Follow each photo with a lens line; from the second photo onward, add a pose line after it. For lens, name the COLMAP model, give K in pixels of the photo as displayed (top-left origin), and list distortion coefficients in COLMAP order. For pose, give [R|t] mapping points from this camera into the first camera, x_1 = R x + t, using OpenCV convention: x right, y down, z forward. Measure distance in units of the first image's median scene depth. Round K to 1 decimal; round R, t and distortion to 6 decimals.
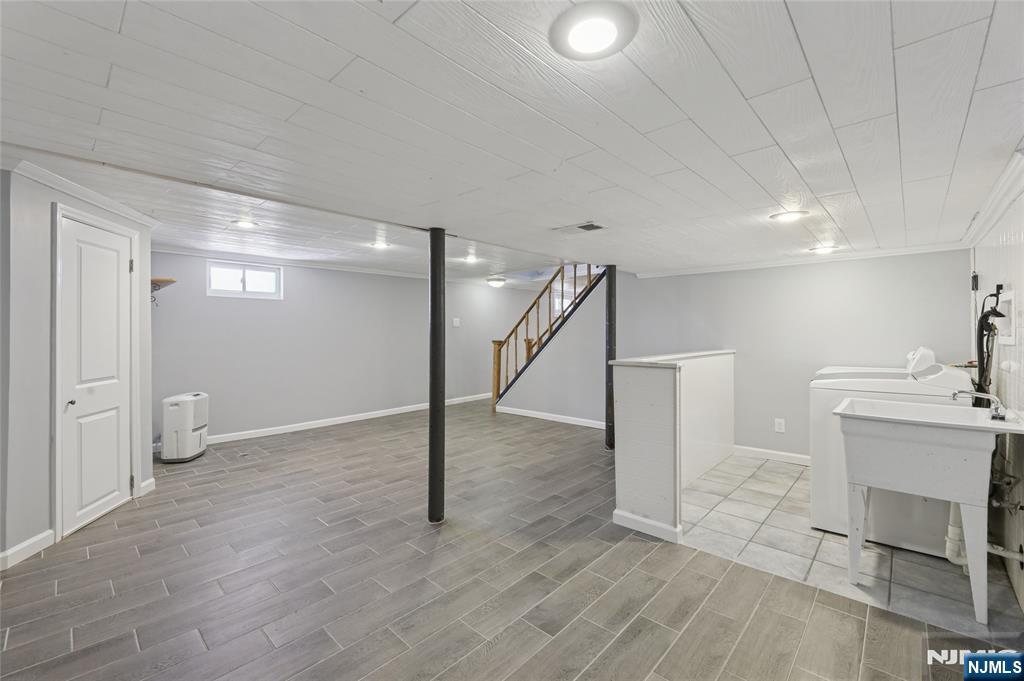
lens RADIAL K [[425.8, 0, 508.9], [0, 425.8, 329.1], [0, 0, 1]] dist [-0.002955, -0.000406]
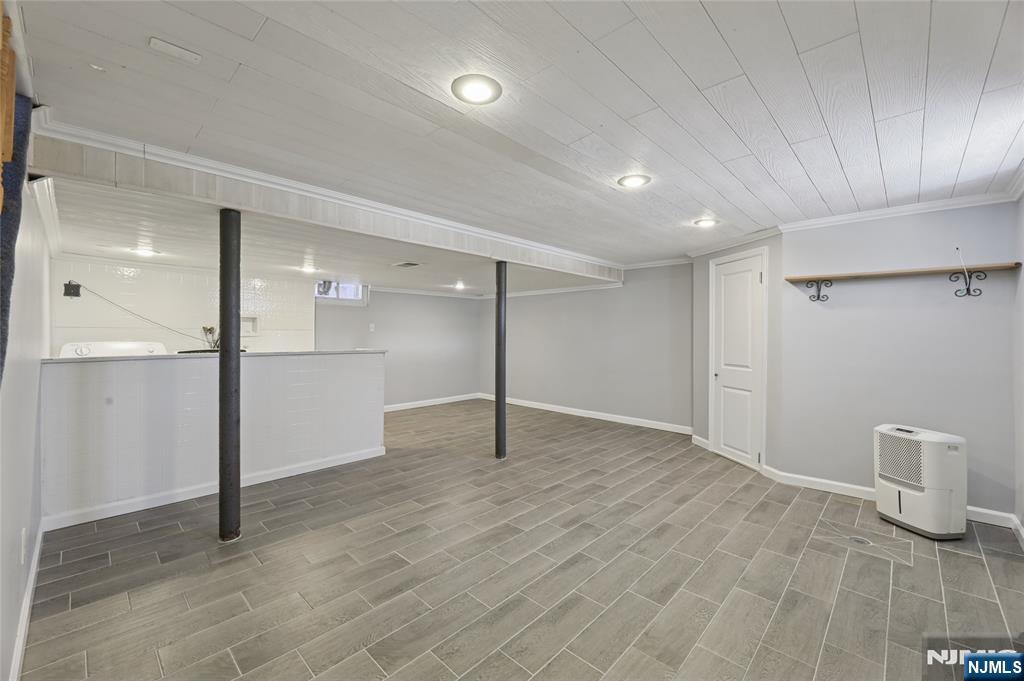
lens RADIAL K [[413.4, 0, 512.0], [0, 413.4, 335.7], [0, 0, 1]] dist [-0.001597, -0.000150]
pose [[-0.999919, -0.007225, 0.010437, -0.182625], [-0.007193, 0.999969, 0.003070, 0.014921], [-0.010459, 0.002995, -0.999941, 2.006182]]
